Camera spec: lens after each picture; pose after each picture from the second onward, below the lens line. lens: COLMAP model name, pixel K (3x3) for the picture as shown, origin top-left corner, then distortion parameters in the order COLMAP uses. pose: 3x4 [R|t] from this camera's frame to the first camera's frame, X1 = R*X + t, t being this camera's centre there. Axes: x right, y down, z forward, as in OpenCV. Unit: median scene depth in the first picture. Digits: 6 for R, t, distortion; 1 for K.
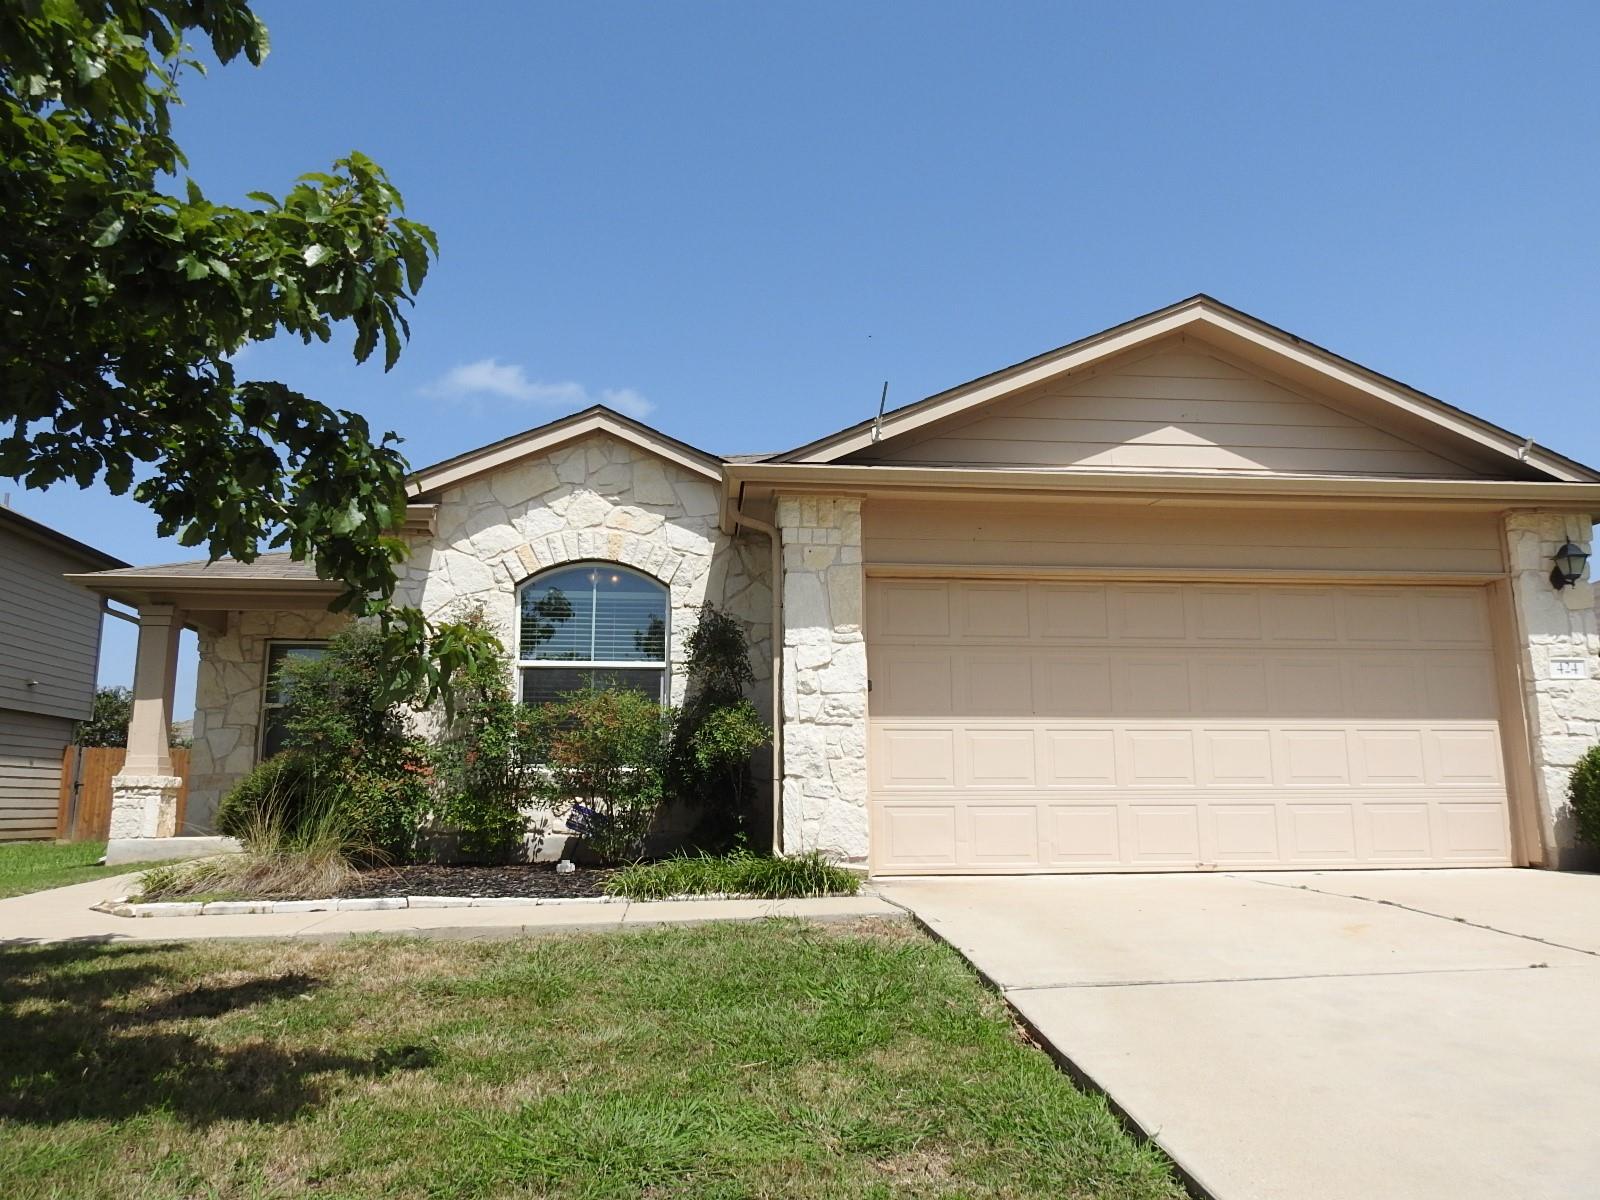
lens RADIAL K [[1135.7, 0, 802.4], [0, 1135.7, 600.2], [0, 0, 1]] dist [-0.000965, -0.001928]
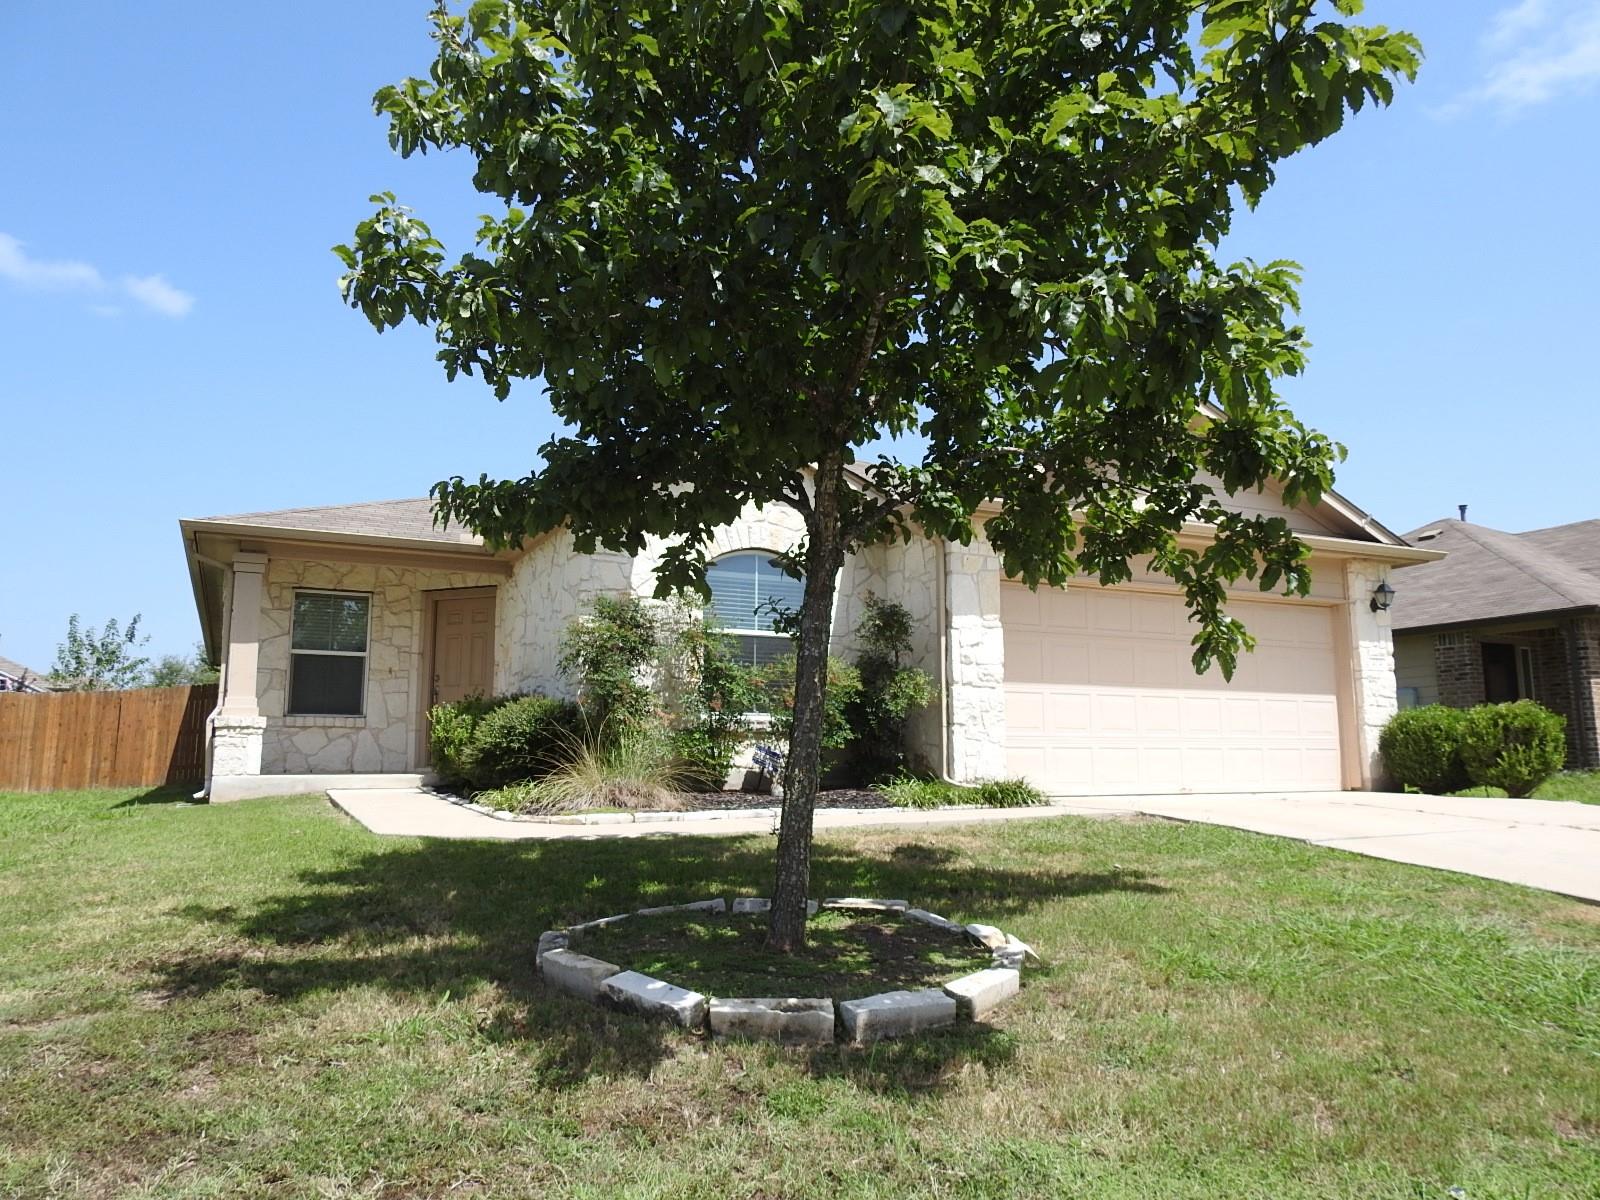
lens RADIAL K [[1135.7, 0, 796.0], [0, 1135.7, 598.9], [0, 0, 1]] dist [-0.000965, -0.001928]
pose [[0.940843, 0.053096, 0.334658, -0.608216], [-0.064308, 0.997676, 0.022503, -0.012240], [-0.332685, -0.042693, 0.942071, -0.199219]]
